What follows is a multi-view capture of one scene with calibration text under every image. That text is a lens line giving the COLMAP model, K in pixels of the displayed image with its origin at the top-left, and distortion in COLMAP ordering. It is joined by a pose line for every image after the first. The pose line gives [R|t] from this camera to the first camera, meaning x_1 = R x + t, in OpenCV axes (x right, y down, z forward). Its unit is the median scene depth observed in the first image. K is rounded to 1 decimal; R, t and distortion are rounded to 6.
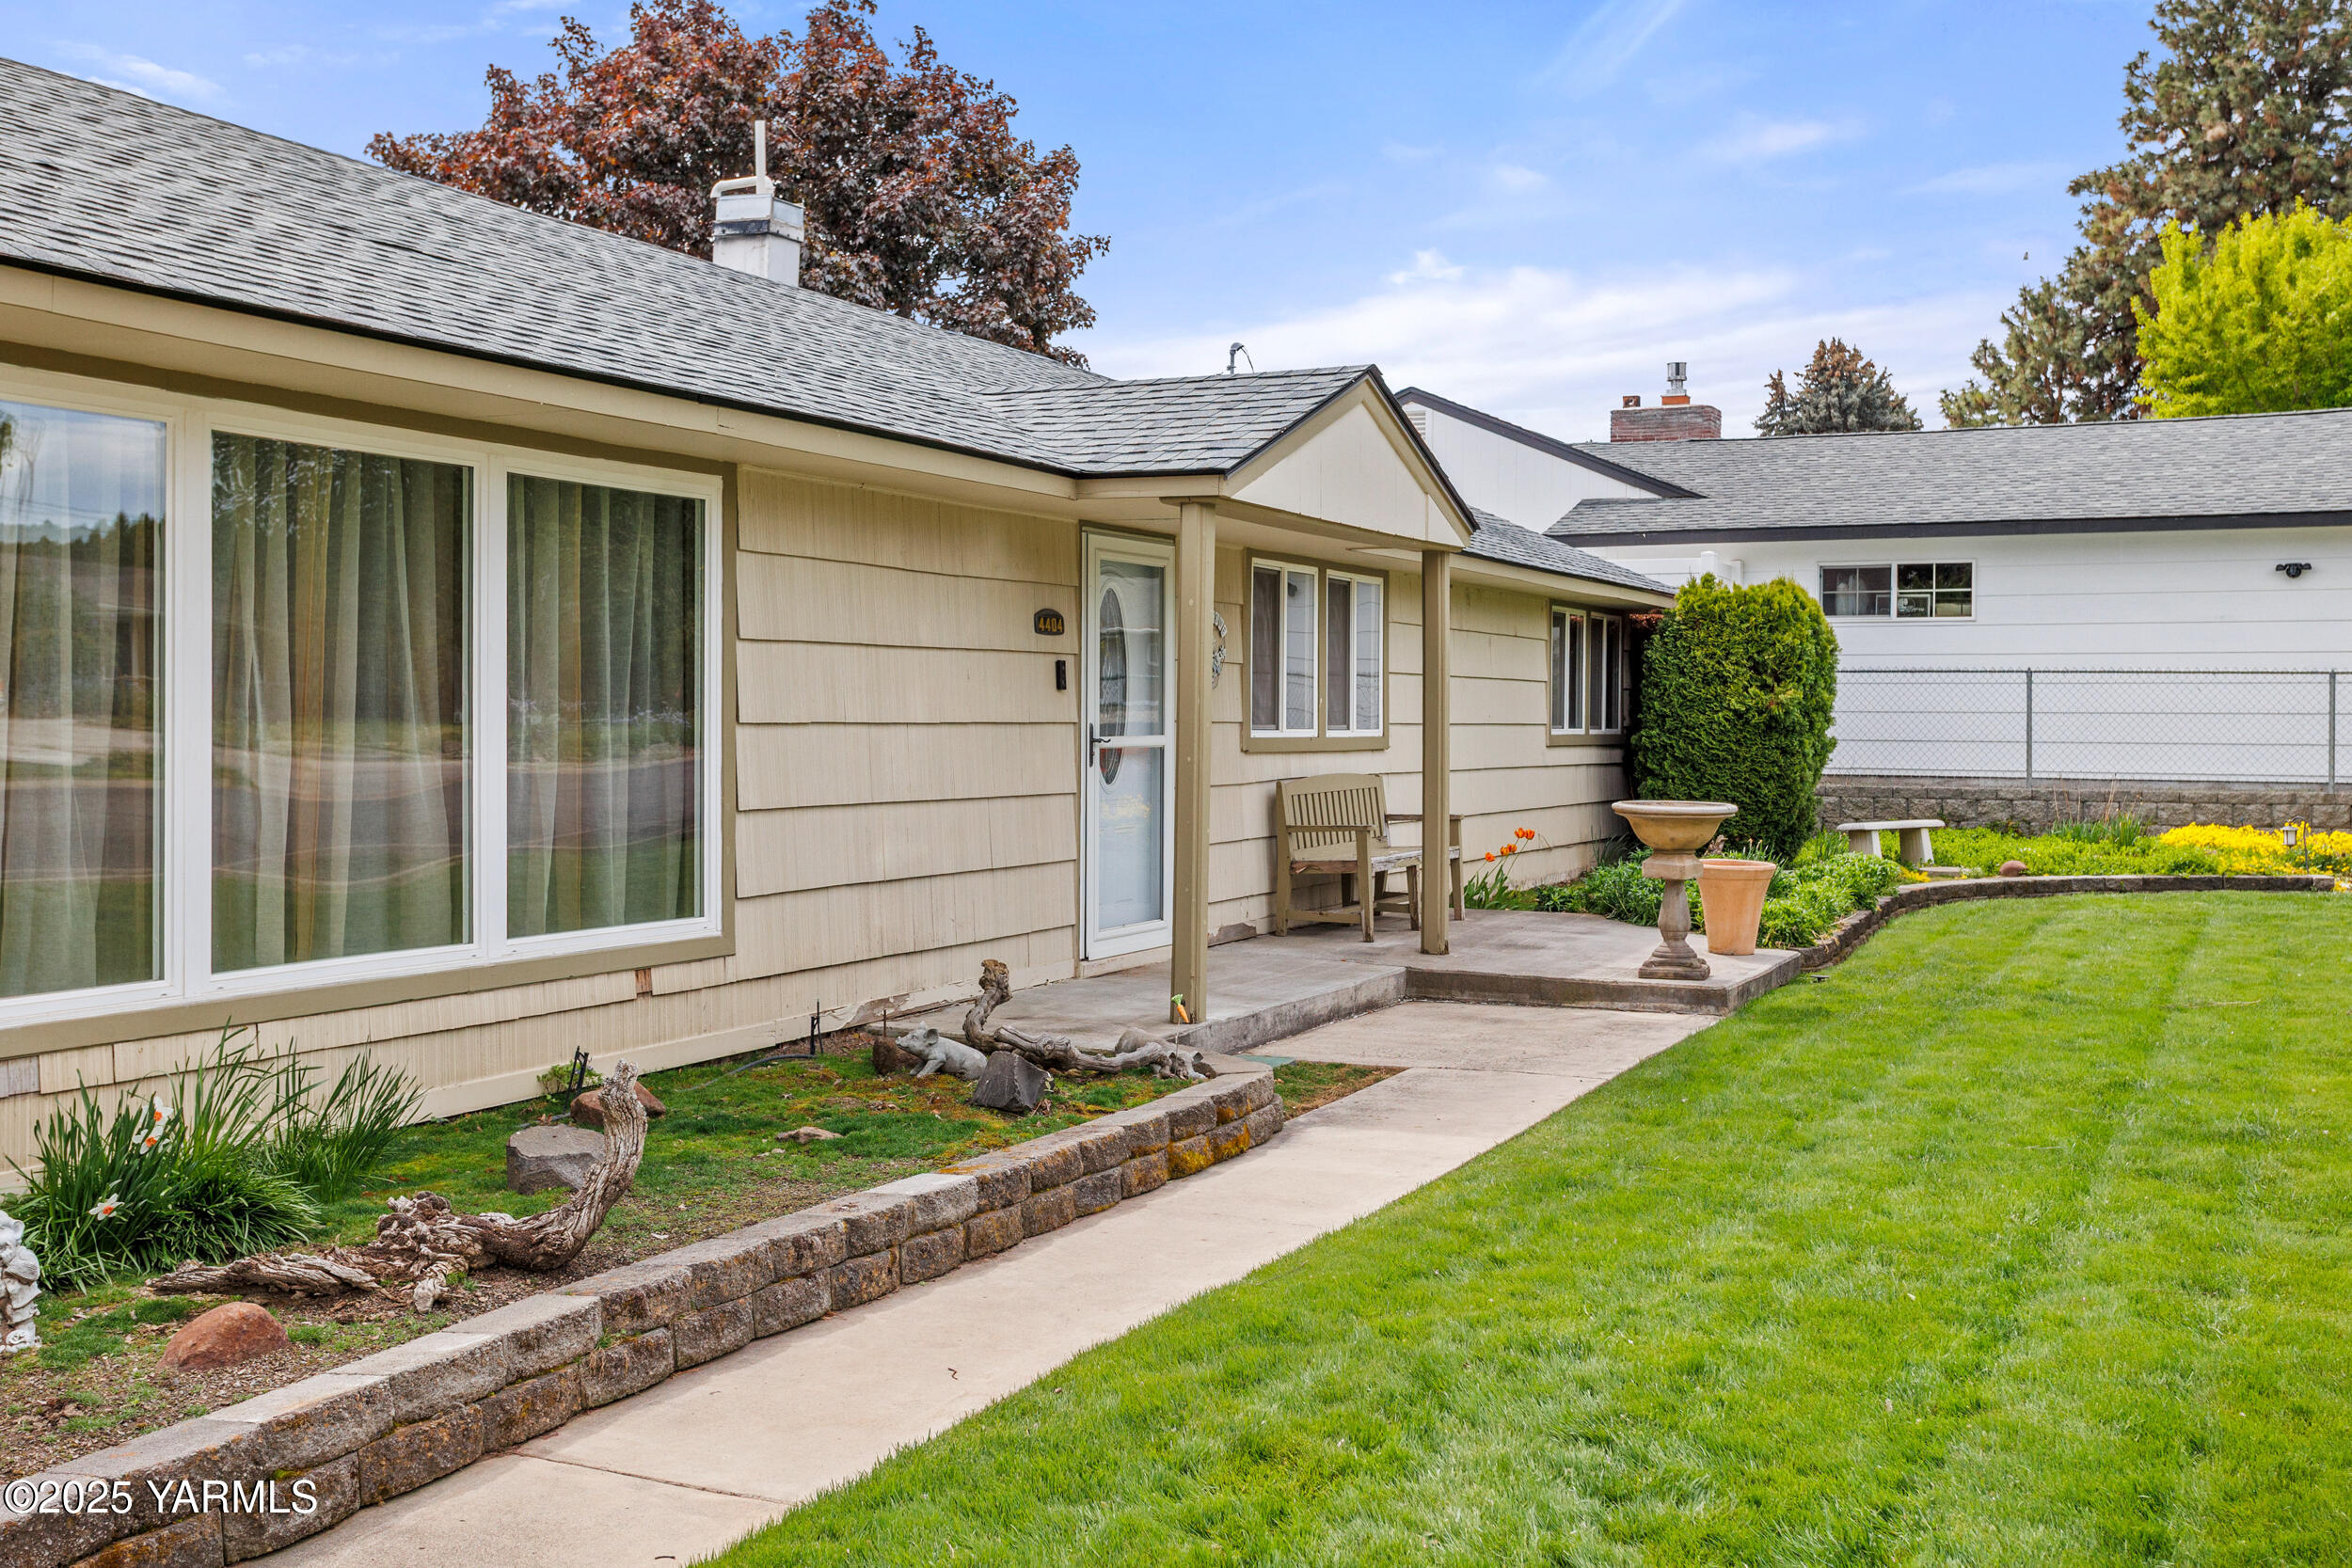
lens RADIAL K [[2312.9, 0, 1166.1], [0, 2312.9, 727.9], [0, 0, 1]] dist [0.001552, 0.013677]
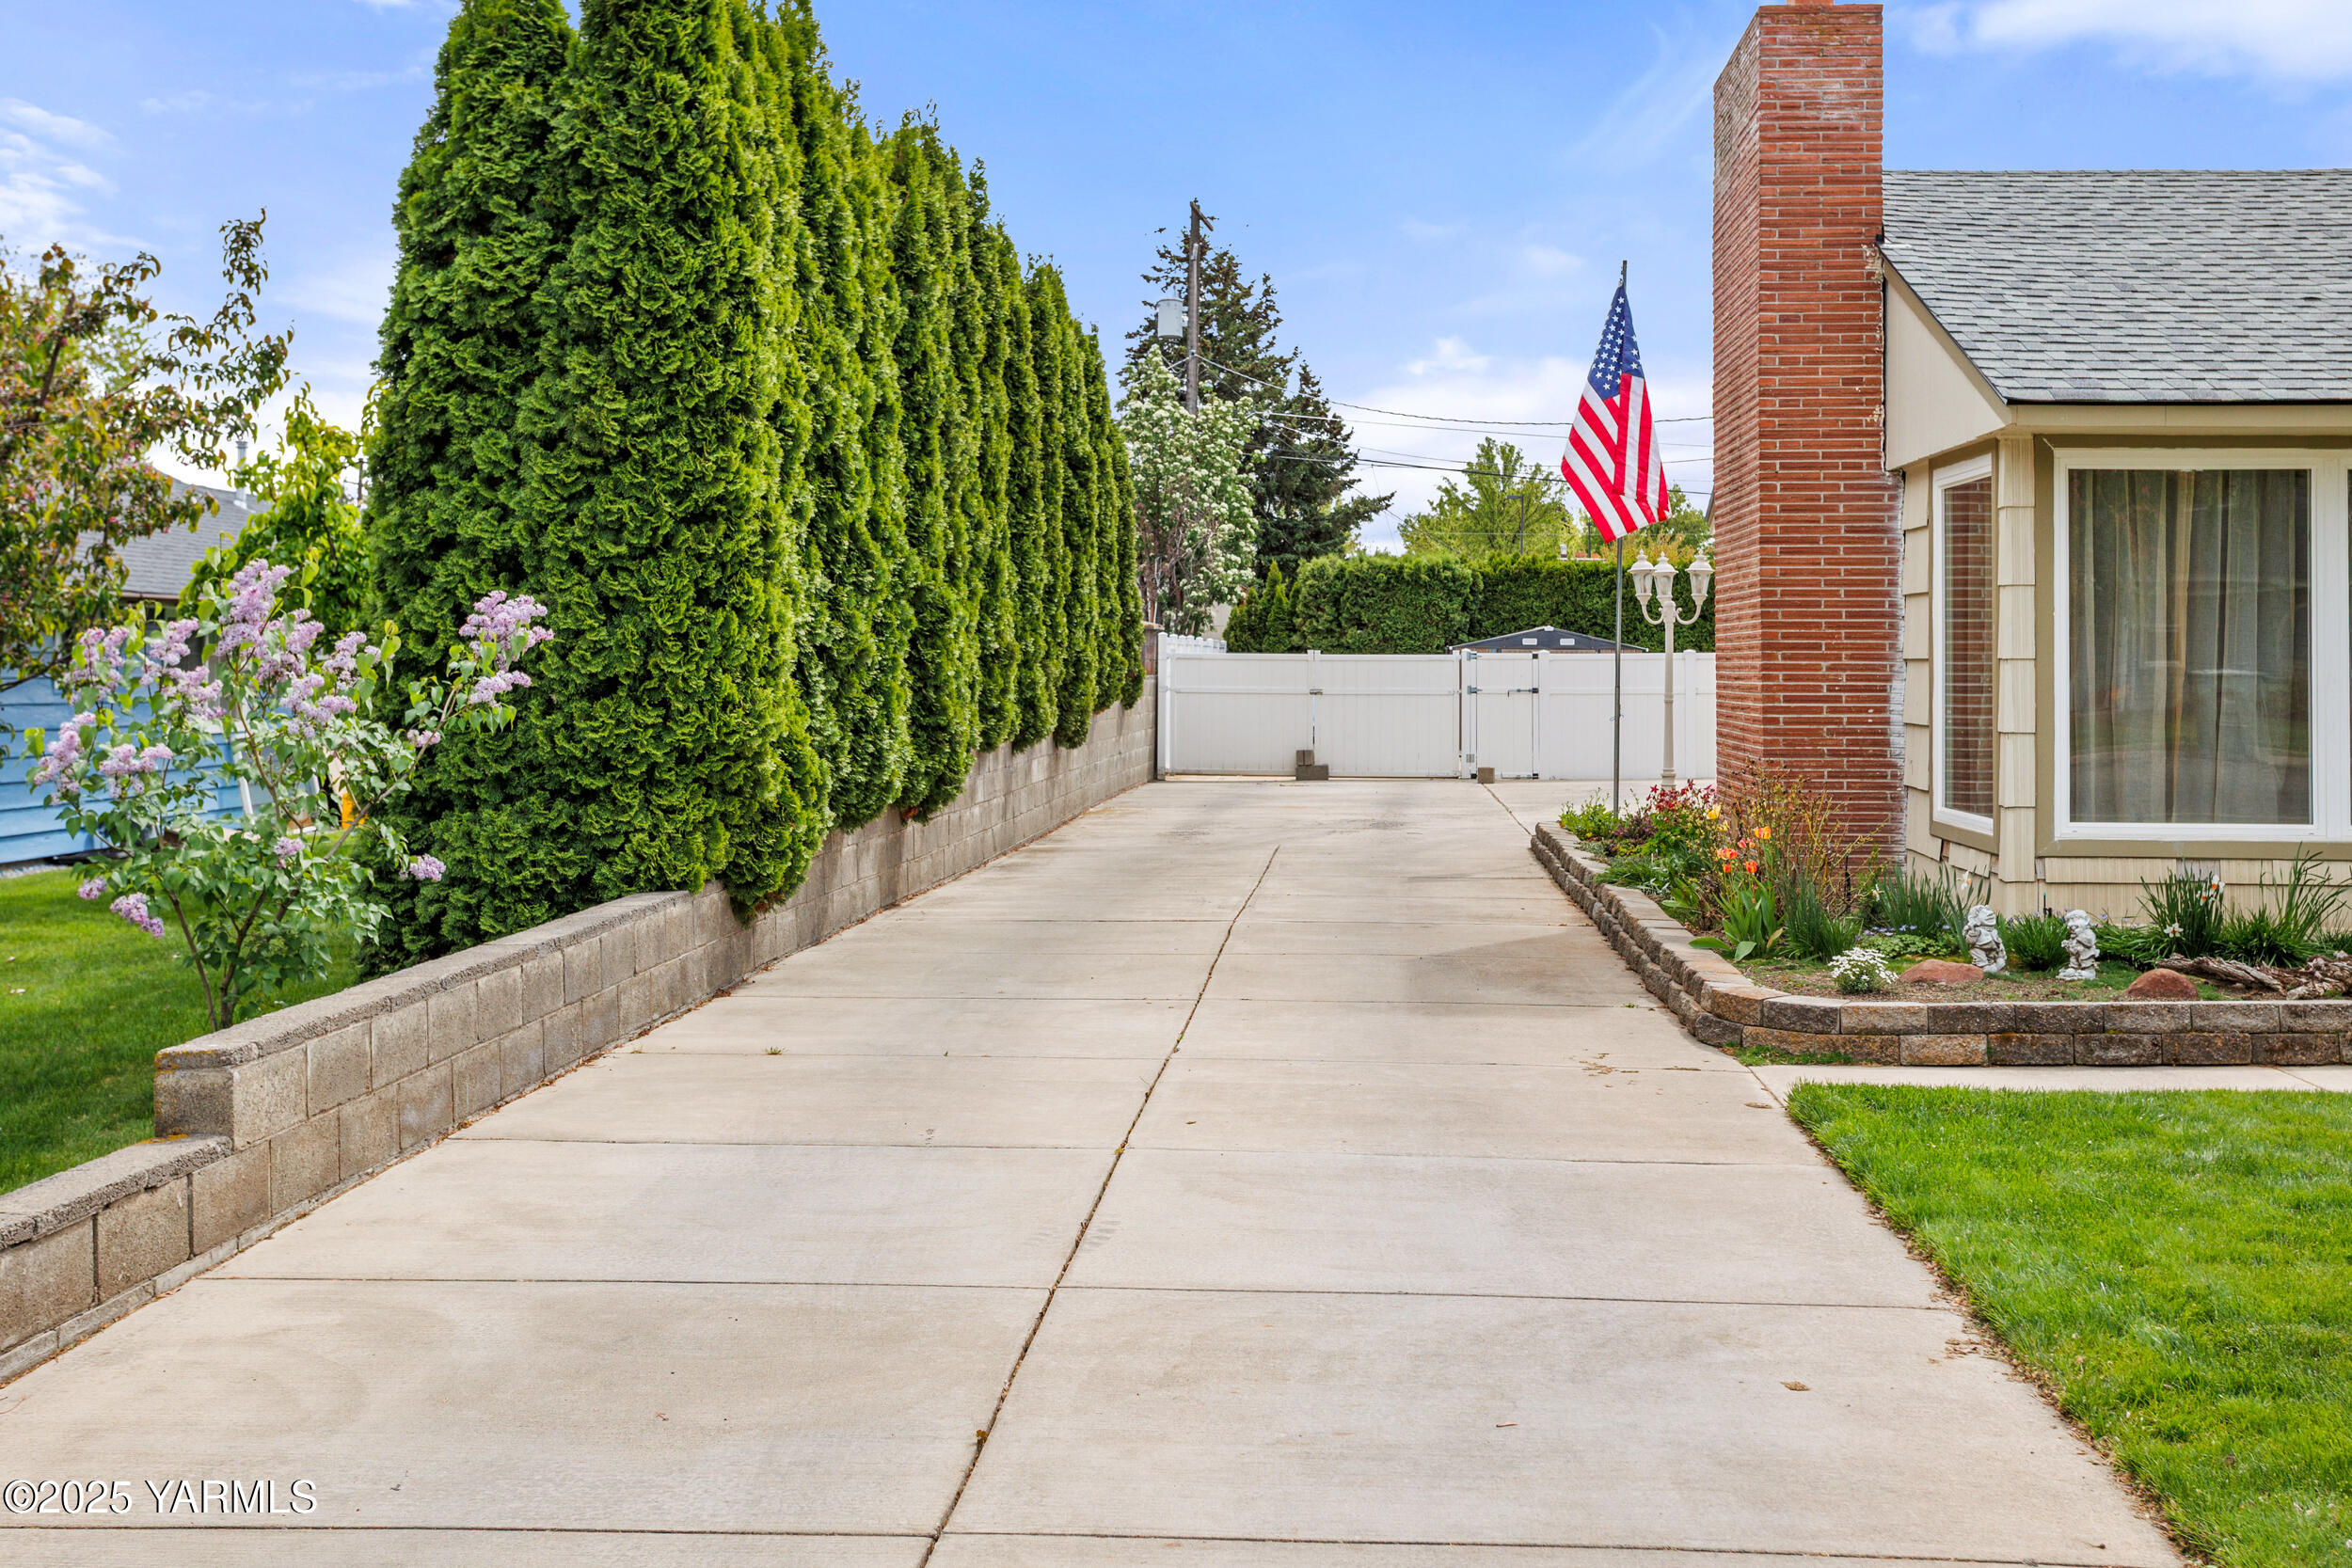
lens RADIAL K [[2533.3, 0, 1171.8], [0, 2533.3, 595.0], [0, 0, 1]] dist [0.010254, 0.003665]
pose [[0.401216, -0.029076, -0.915522, 0.273918], [-0.007011, 0.999369, -0.034811, 0.006256], [0.915957, 0.020386, 0.400759, -0.129946]]
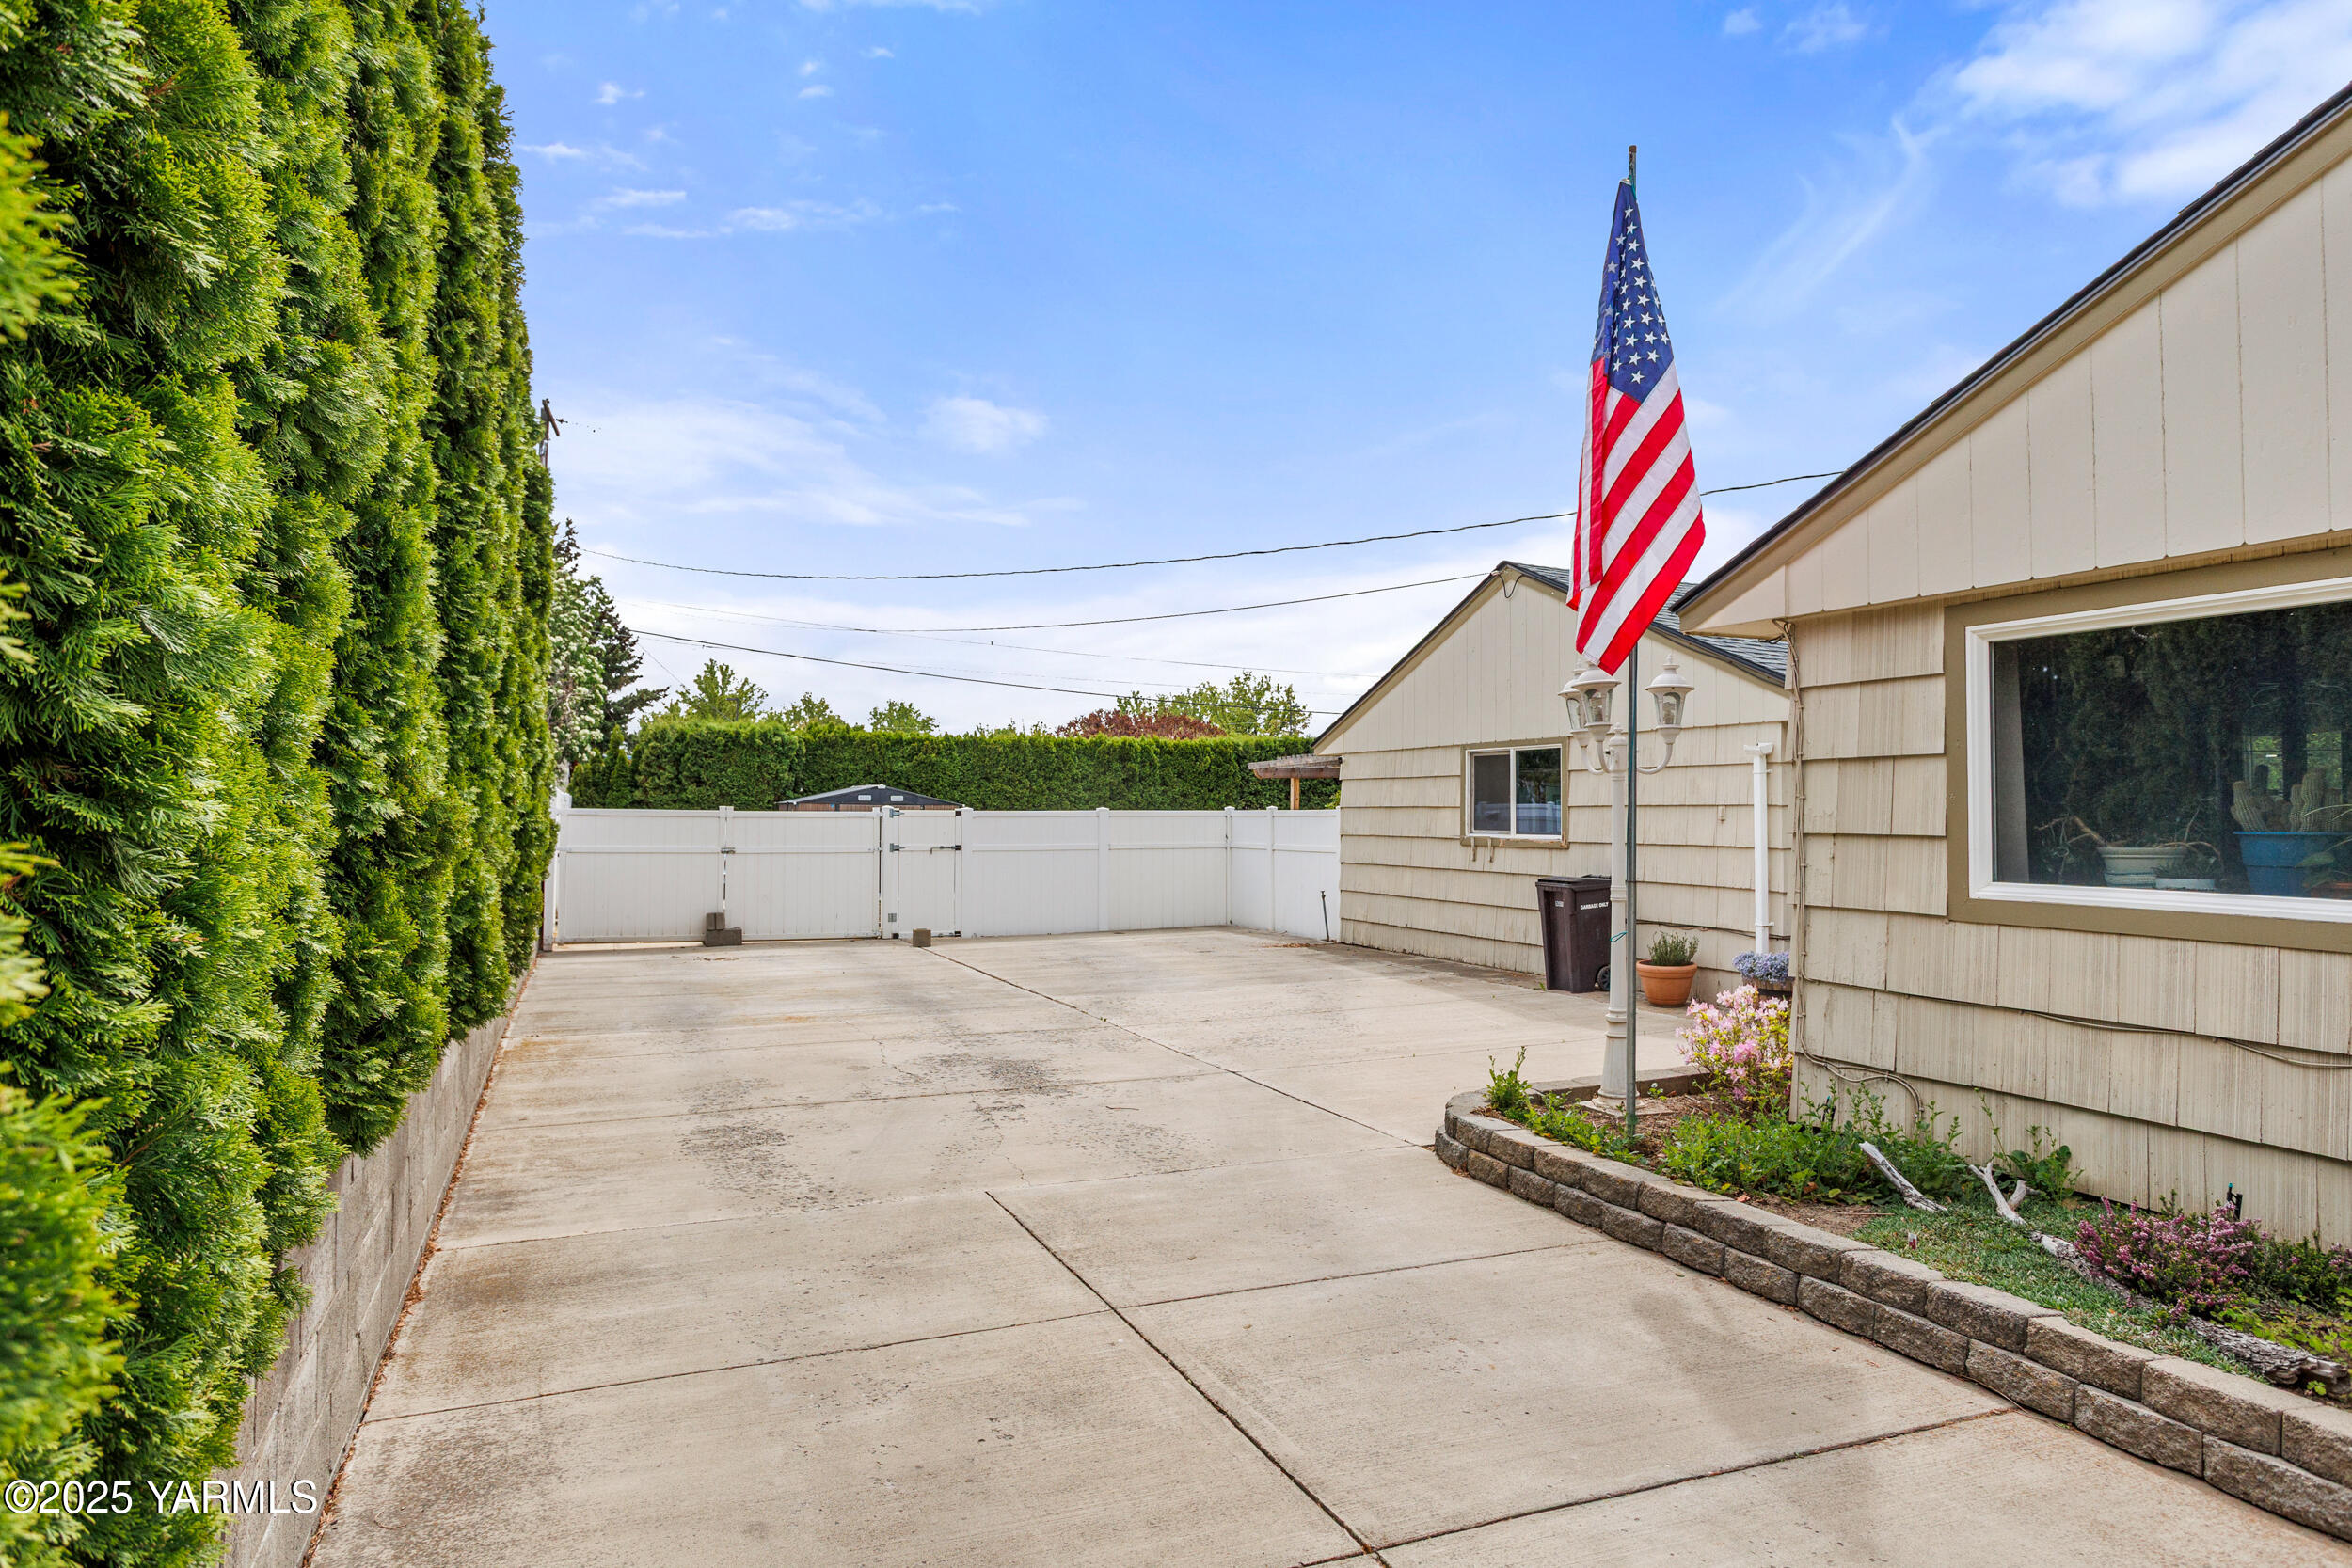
lens RADIAL K [[1424.1, 0, 1133.9], [0, 1424.1, 762.6], [0, 0, 1]] dist [-0.002085, 0.000179]
pose [[0.757458, -0.023991, -0.652443, -0.432992], [-0.006035, 0.999025, -0.043742, -0.005784], [0.652856, 0.037070, 0.756574, 0.116283]]
